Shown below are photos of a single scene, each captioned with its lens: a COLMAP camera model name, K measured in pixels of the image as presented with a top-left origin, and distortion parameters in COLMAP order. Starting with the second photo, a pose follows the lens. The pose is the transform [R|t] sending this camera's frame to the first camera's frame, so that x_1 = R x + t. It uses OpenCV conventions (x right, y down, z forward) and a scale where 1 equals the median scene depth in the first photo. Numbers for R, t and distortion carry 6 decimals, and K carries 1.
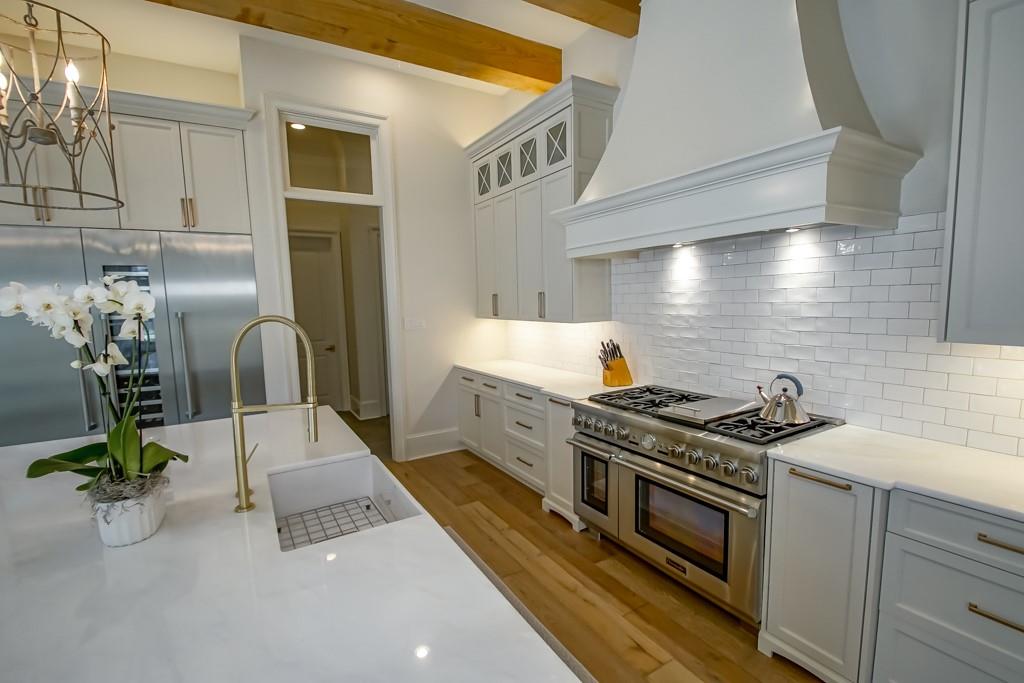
lens RADIAL K [[456.0, 0, 508.7], [0, 456.0, 351.3], [0, 0, 1]] dist [-0.001738, -0.007176]
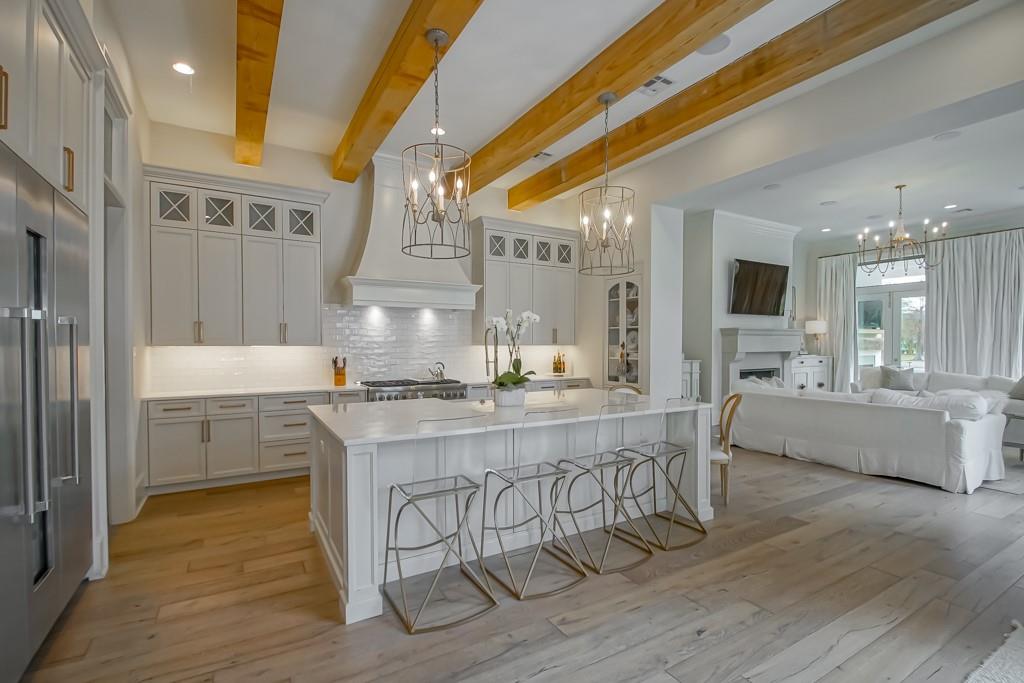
lens RADIAL K [[456.0, 0, 507.4], [0, 456.0, 346.0], [0, 0, 1]] dist [-0.001738, -0.007176]
pose [[-0.005989, 0.018297, 0.999815, -1.543342], [0.114016, 0.993325, -0.017496, 0.038254], [-0.993461, 0.113890, -0.008035, 0.475904]]
